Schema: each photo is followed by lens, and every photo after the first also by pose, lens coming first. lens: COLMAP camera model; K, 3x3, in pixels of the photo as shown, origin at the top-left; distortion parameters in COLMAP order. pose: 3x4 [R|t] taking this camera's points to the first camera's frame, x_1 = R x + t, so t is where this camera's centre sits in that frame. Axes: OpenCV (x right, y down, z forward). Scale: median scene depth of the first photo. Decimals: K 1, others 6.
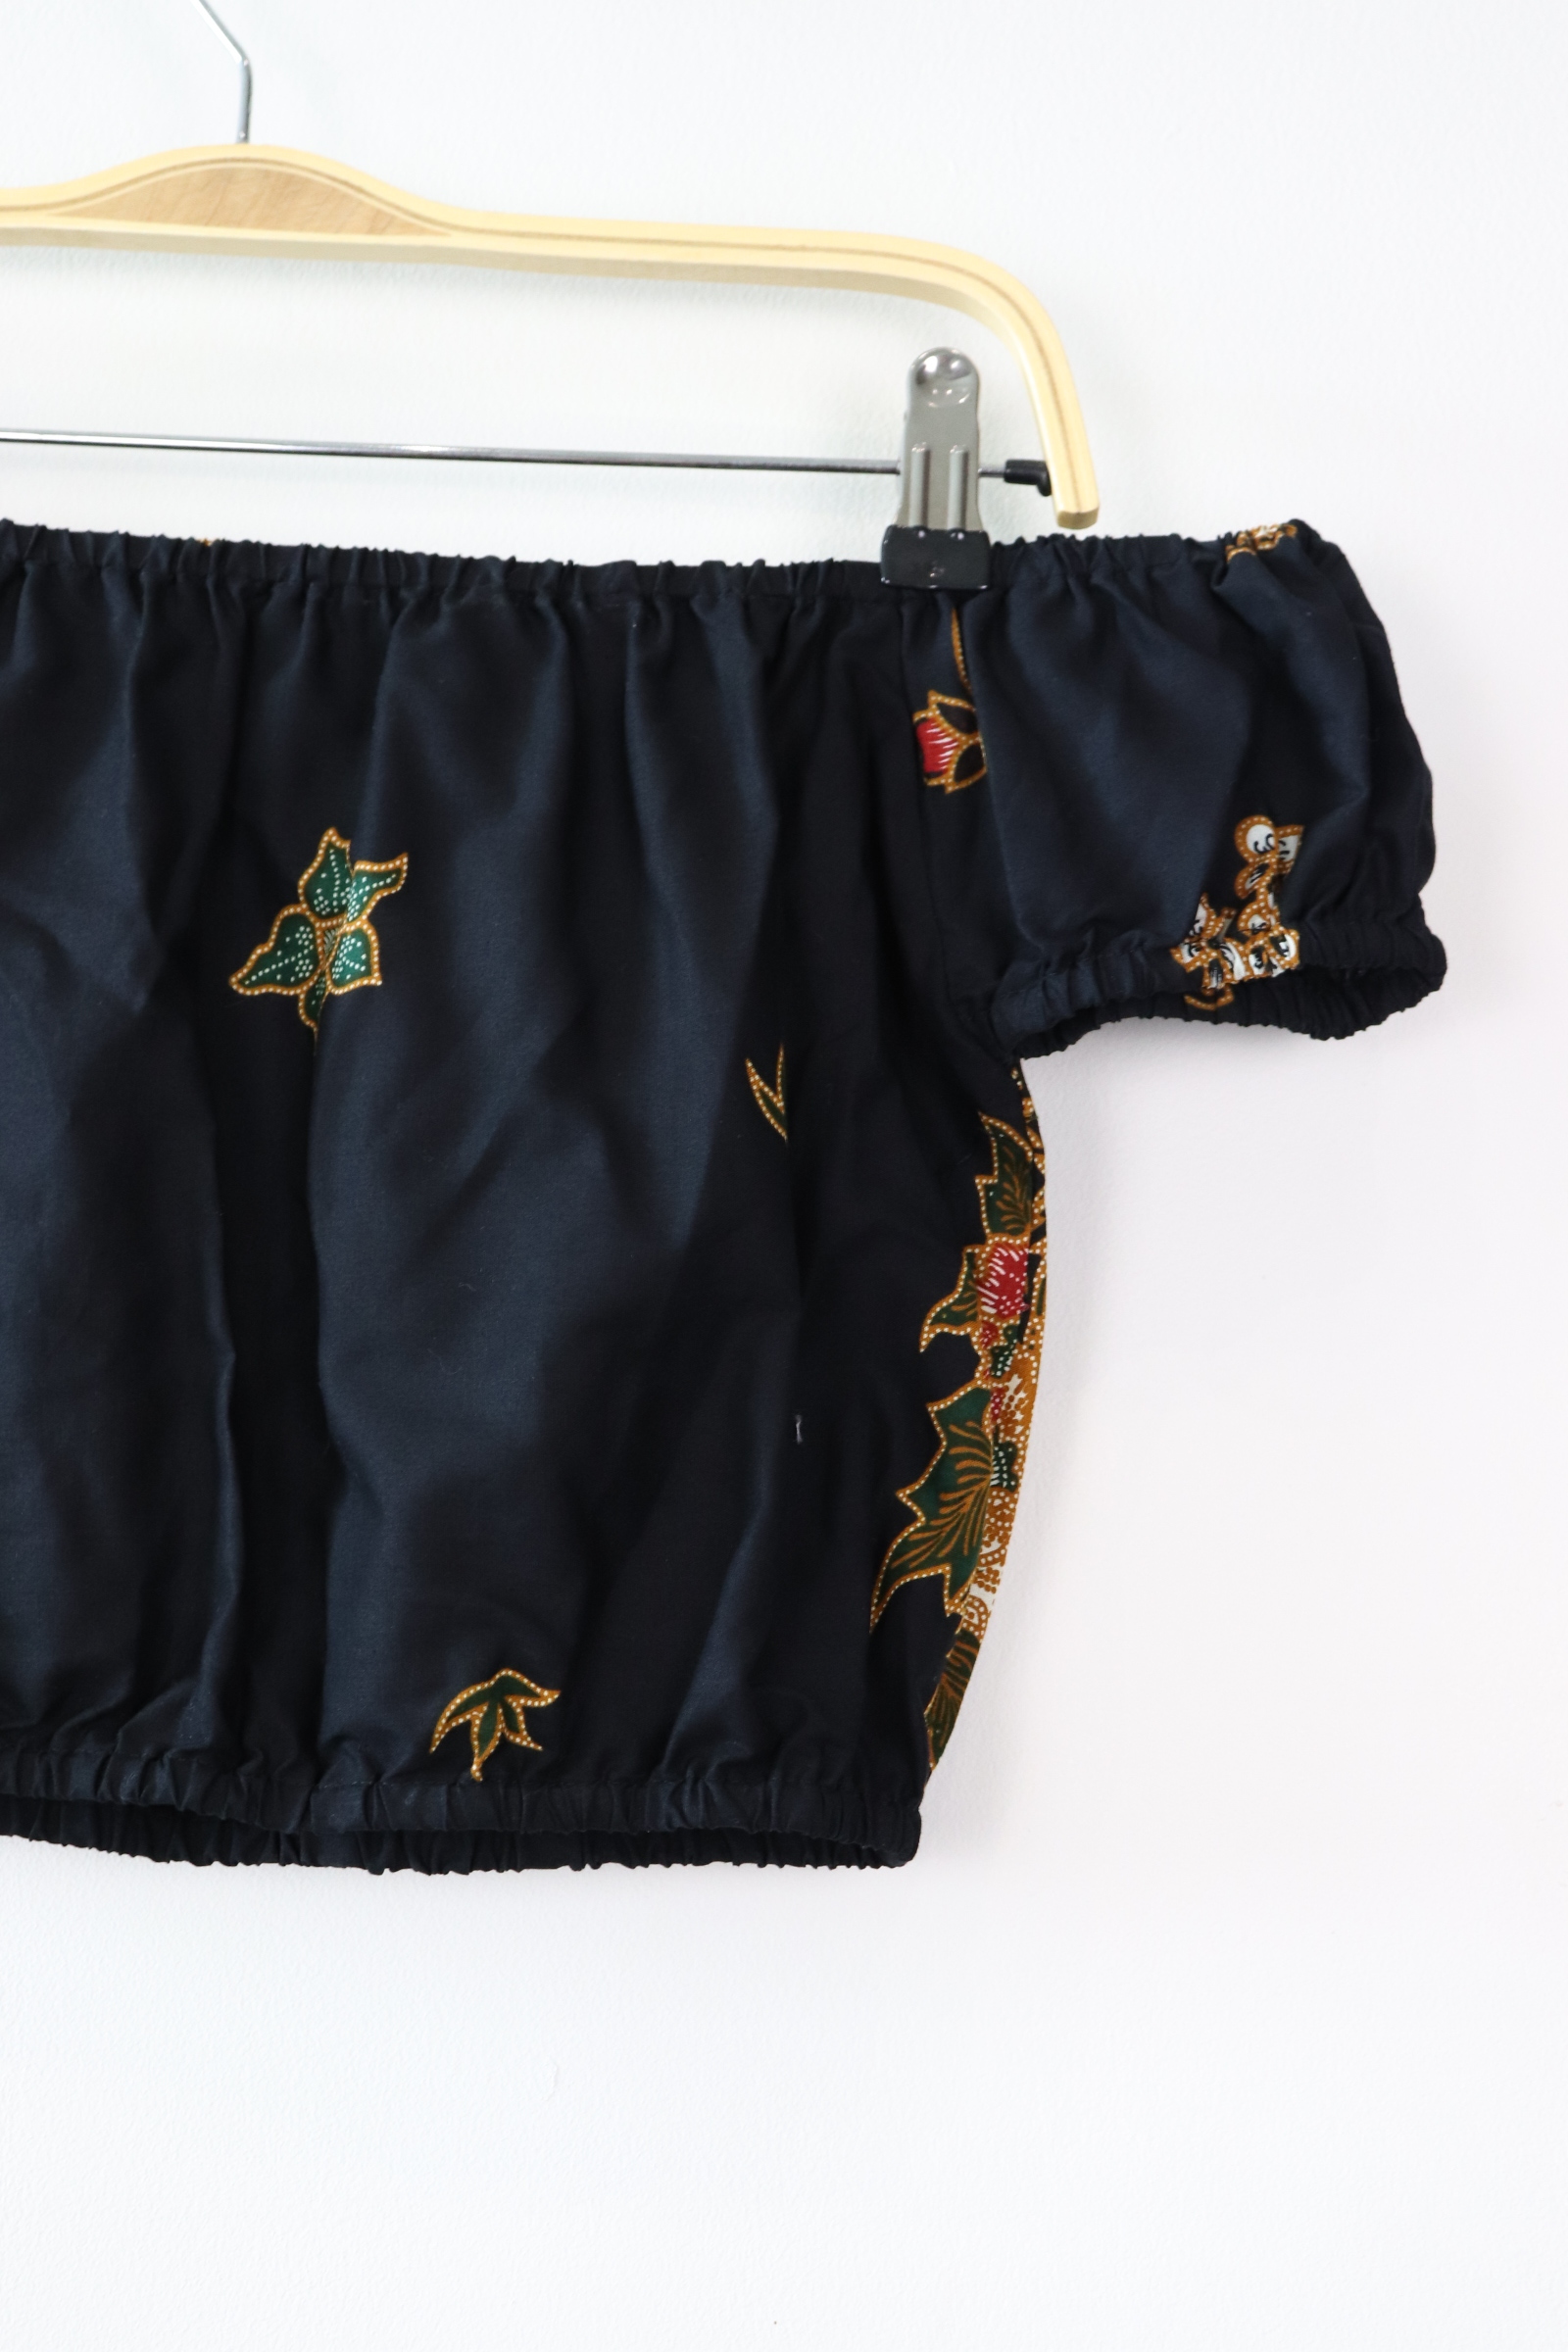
lens RADIAL K [[3626.3, 0, 784.0], [0, 3626.3, 1176.0], [0, 0, 1]] dist [0.019572, 1.026302]
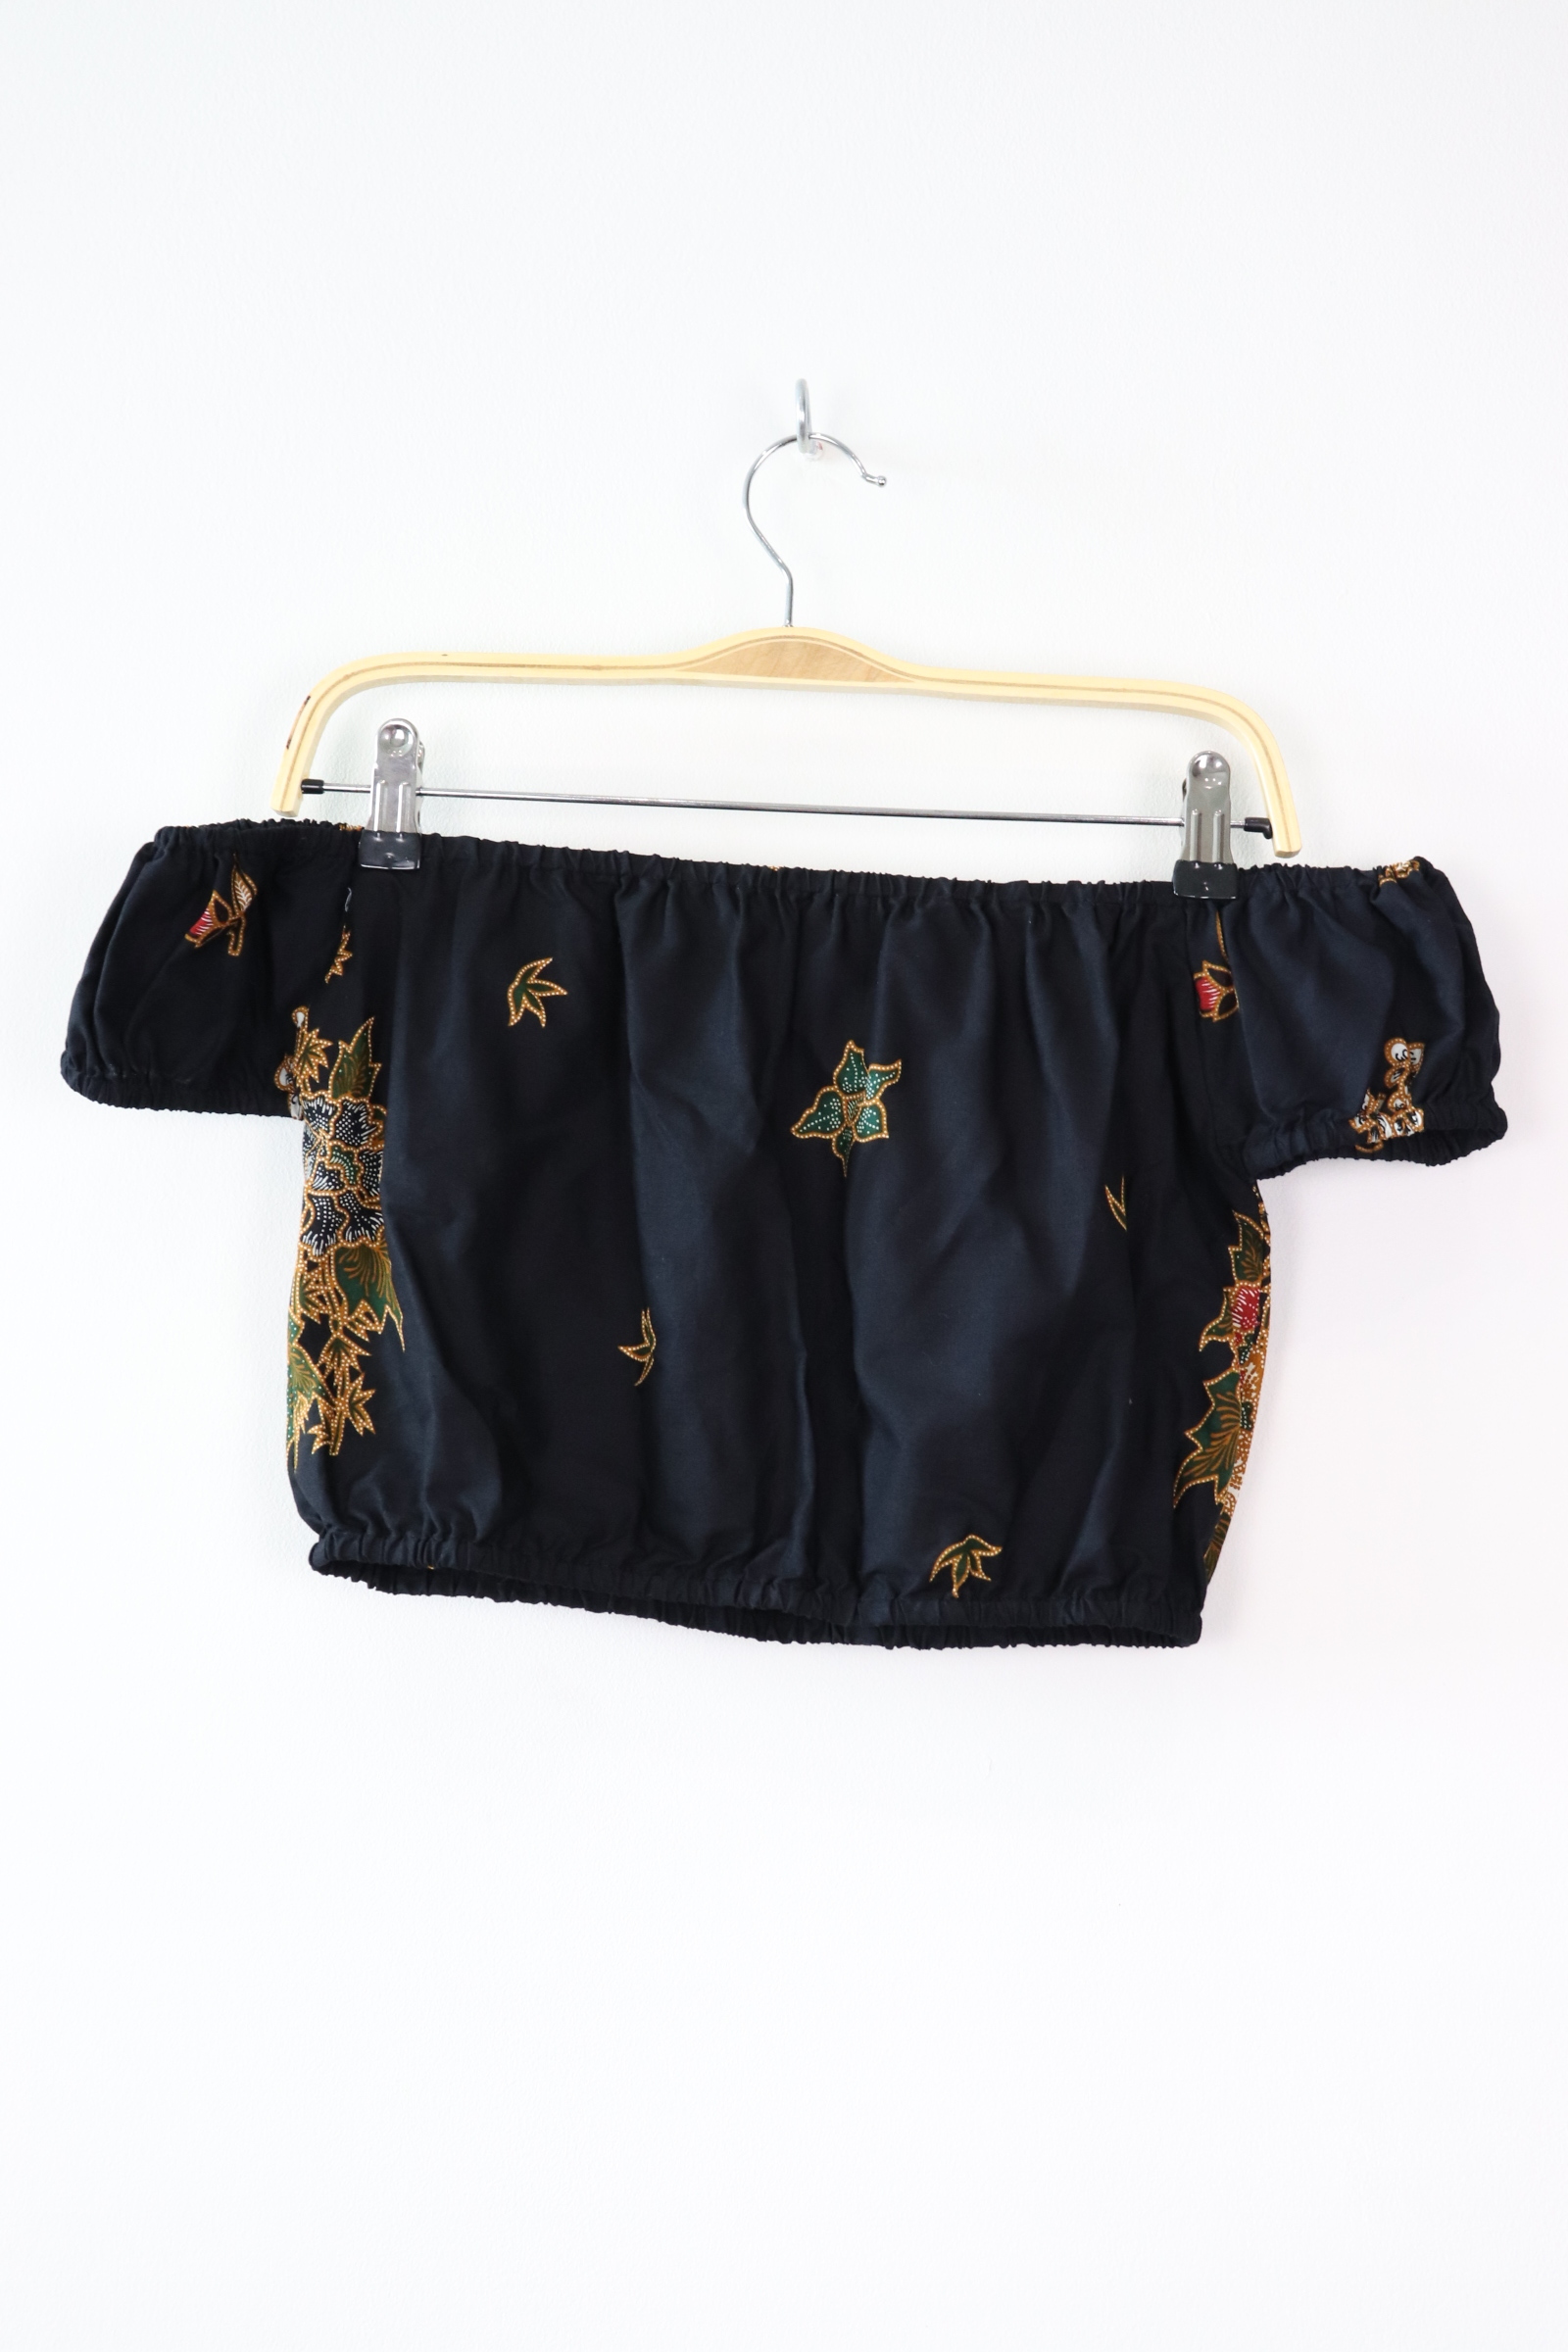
lens RADIAL K [[3239.6, 0, 784.0], [0, 3239.6, 1176.0], [0, 0, 1]] dist [0.041887, 0.038261]
pose [[0.999990, 0.003656, -0.002753, -0.154468], [-0.003530, 0.999002, 0.044517, -0.101620], [0.002913, -0.044507, 0.999005, -0.531355]]
